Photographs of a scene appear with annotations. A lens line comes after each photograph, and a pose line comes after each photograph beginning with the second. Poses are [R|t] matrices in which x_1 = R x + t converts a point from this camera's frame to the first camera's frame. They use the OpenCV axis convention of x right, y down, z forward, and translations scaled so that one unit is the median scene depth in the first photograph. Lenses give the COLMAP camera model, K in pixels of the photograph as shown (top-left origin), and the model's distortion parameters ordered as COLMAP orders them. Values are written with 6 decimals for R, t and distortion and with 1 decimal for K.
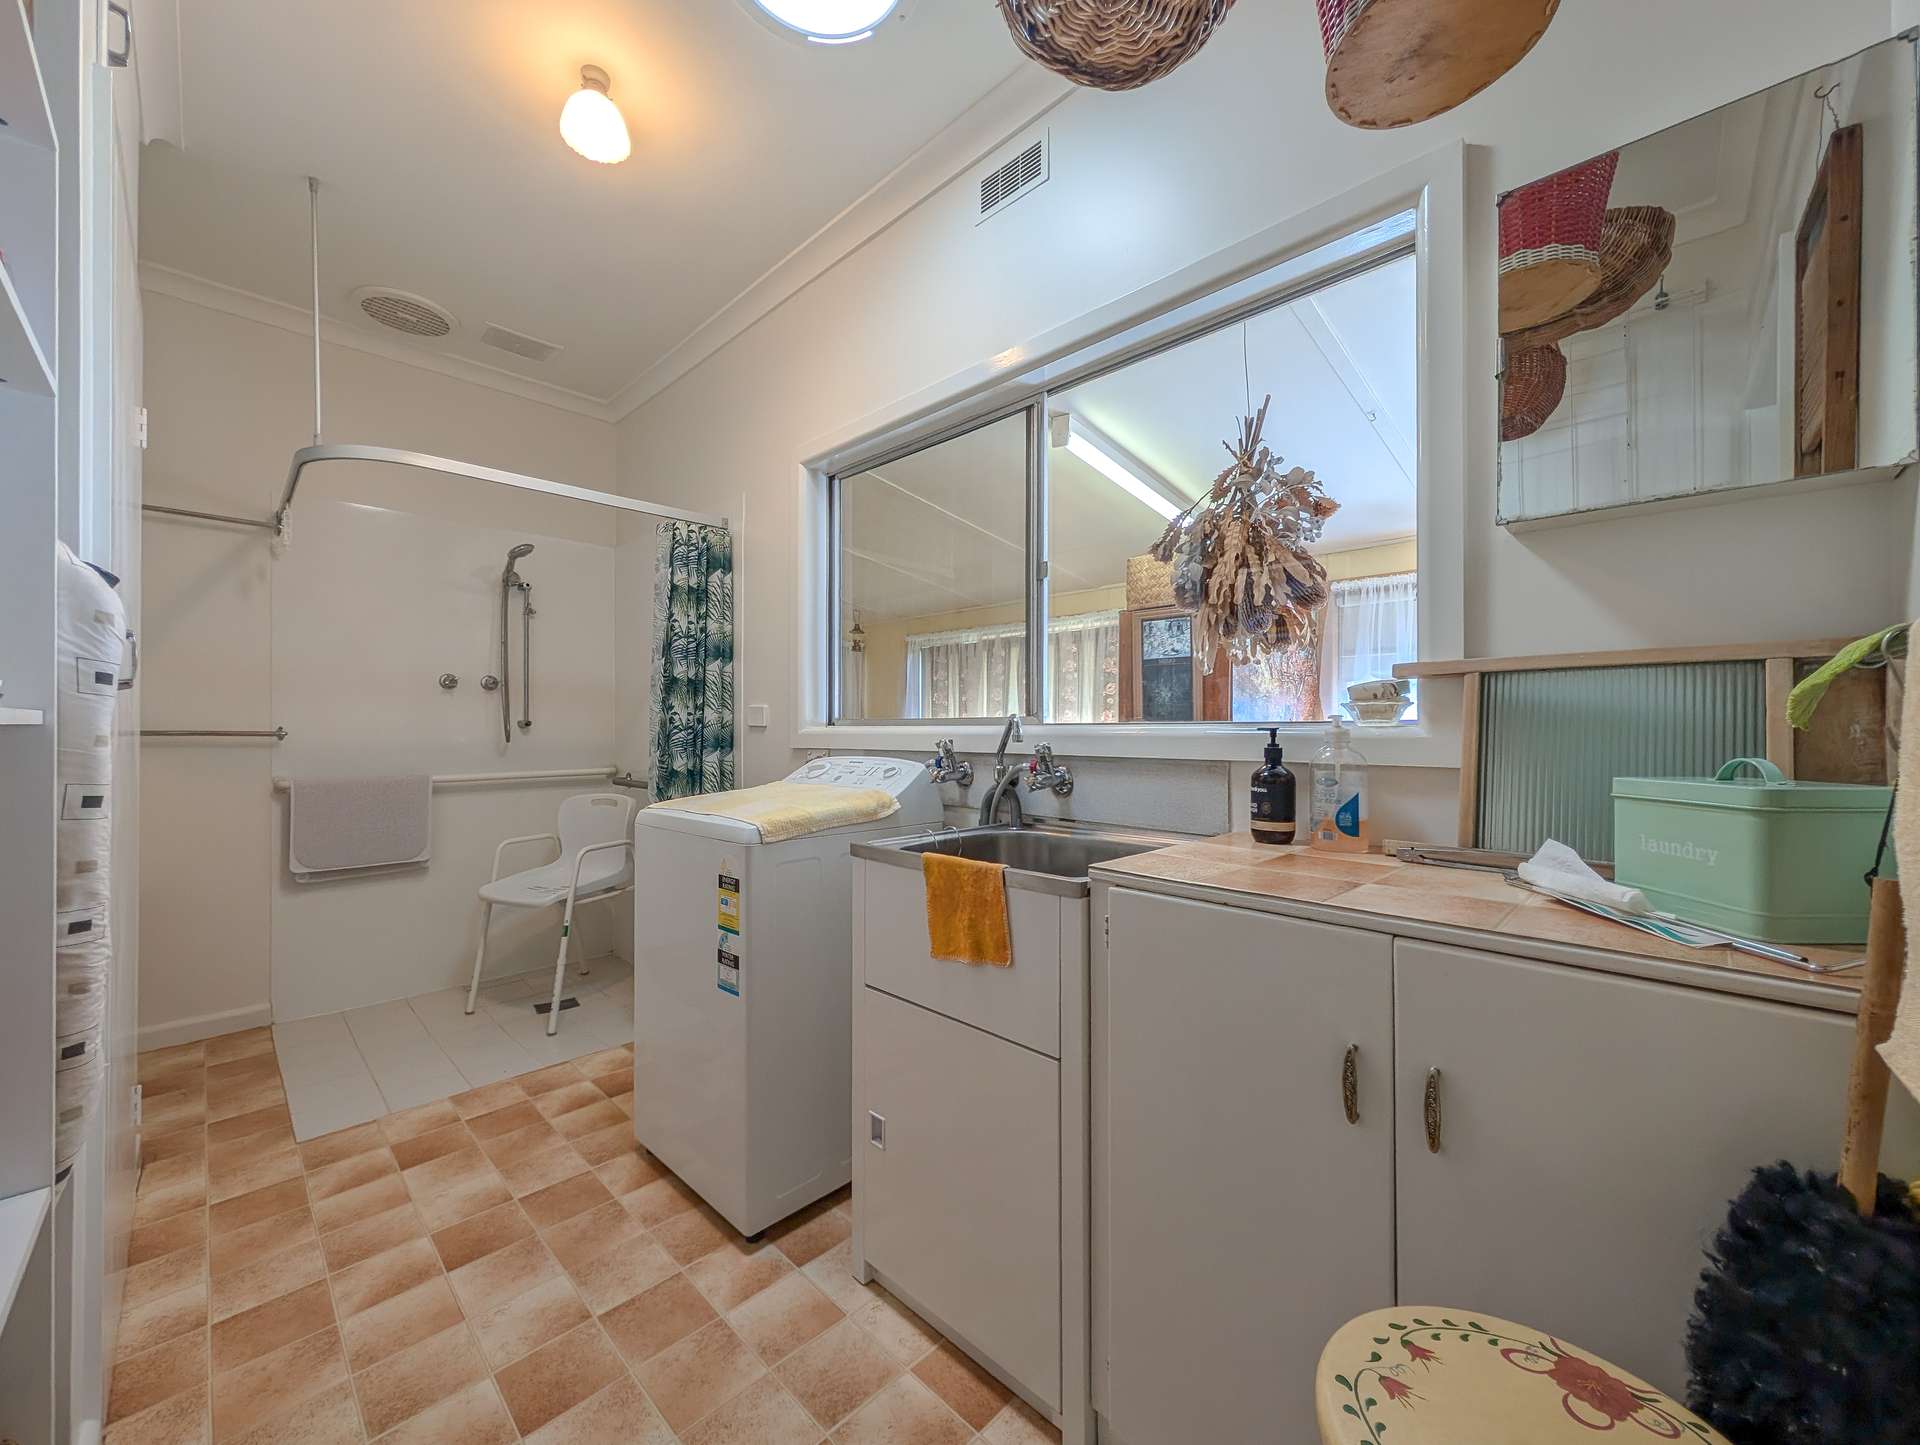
lens RADIAL K [[742.7, 0, 948.0], [0, 742.7, 733.0], [0, 0, 1]] dist [0.000208, 0.000139]
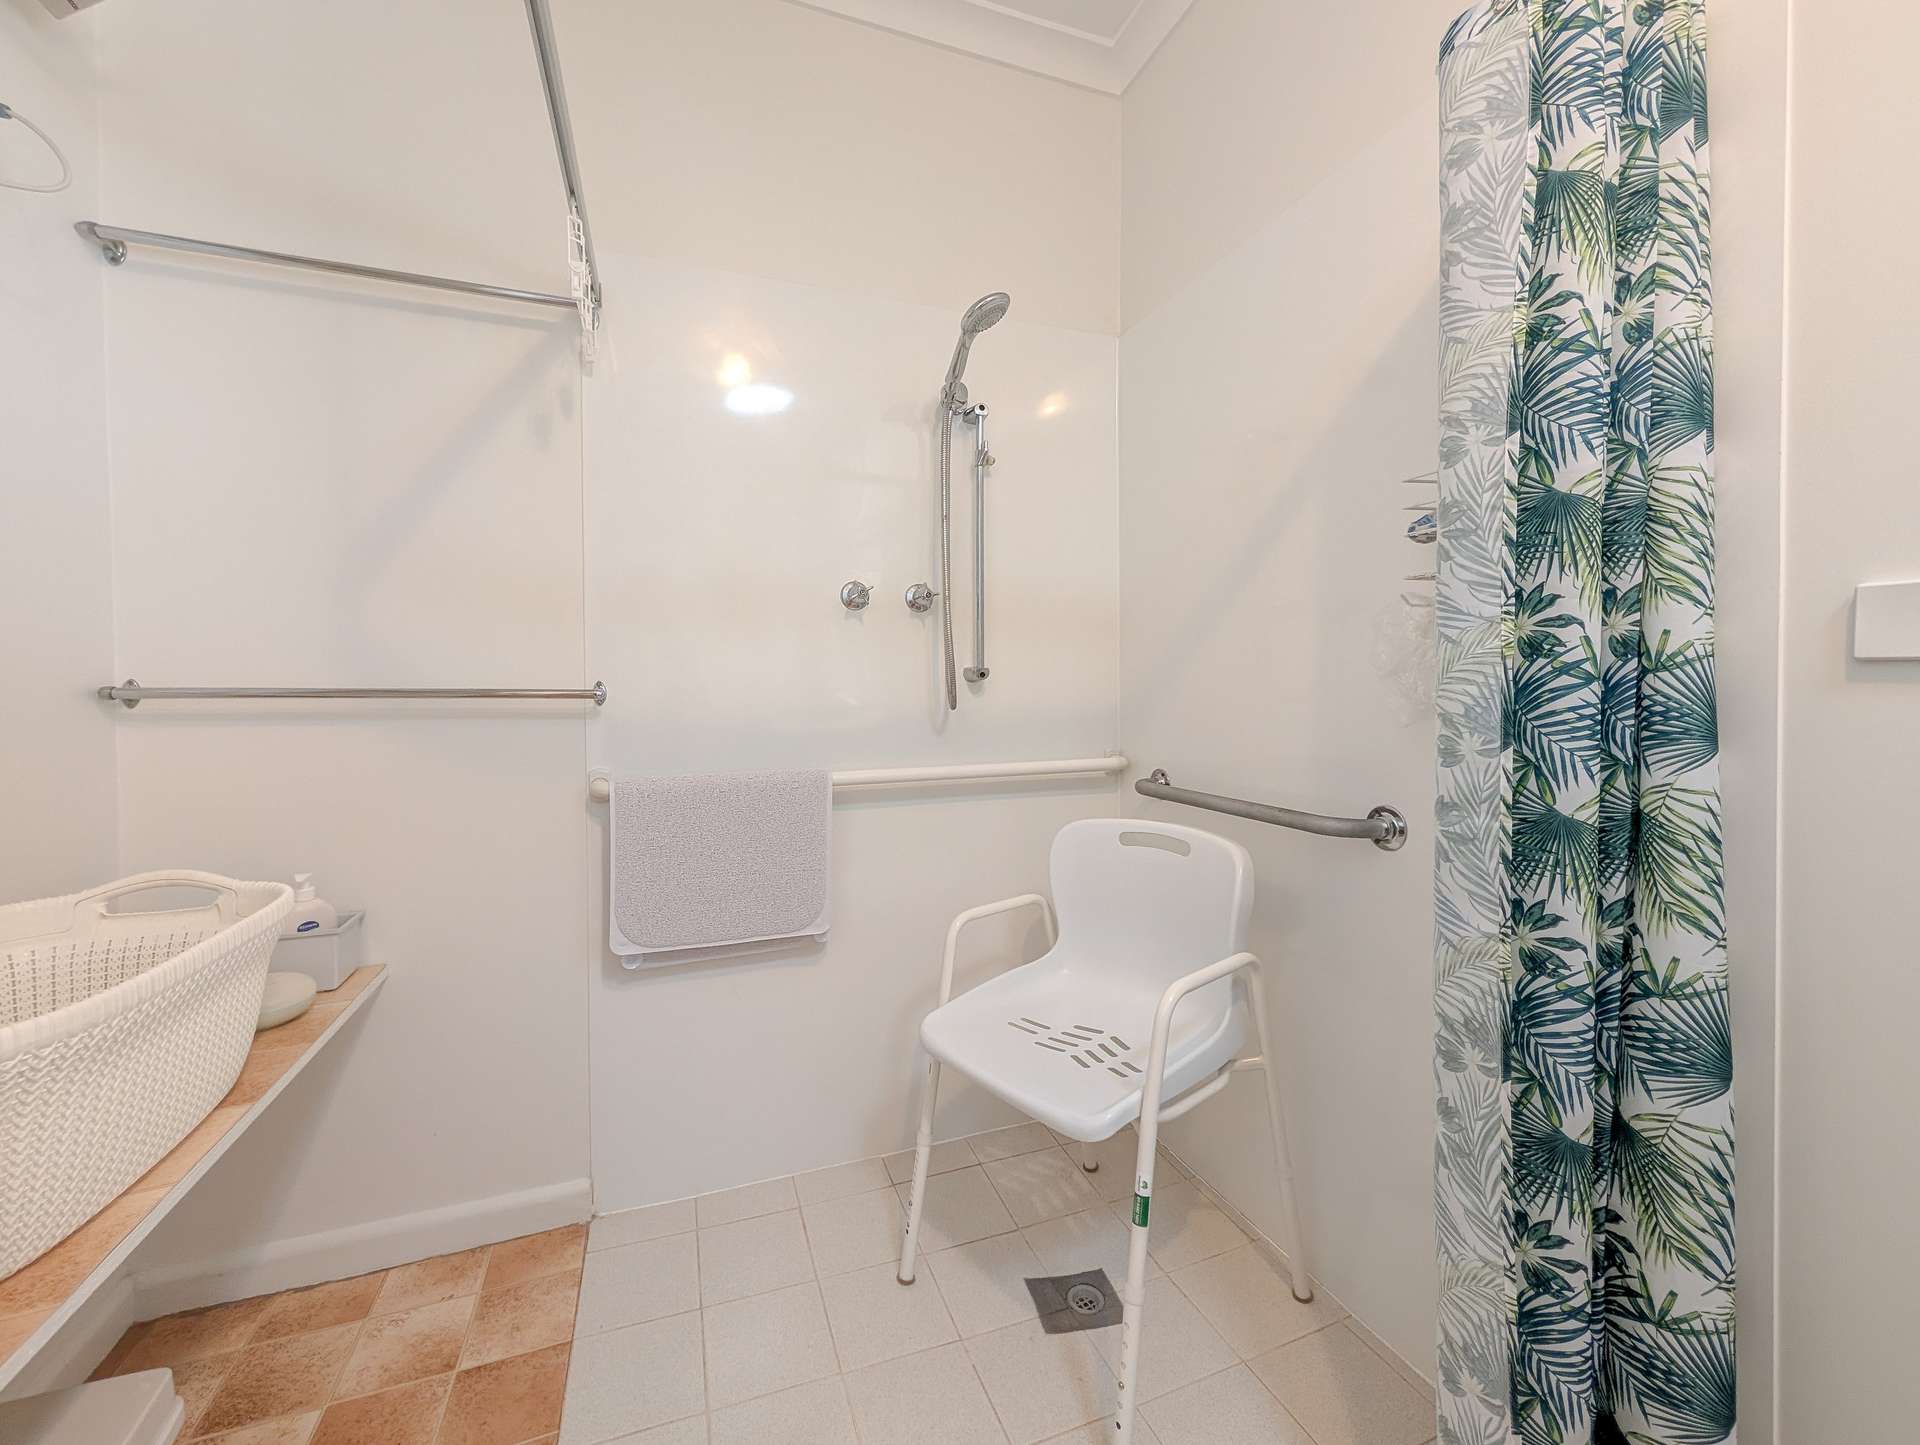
lens RADIAL K [[742.7, 0, 967.3], [0, 742.7, 706.0], [0, 0, 1]] dist [0.000208, 0.000139]
pose [[0.922782, 0.003173, -0.385309, -0.438760], [0.003658, 0.999849, 0.016994, 0.001108], [0.385305, -0.017091, 0.922631, 0.600922]]
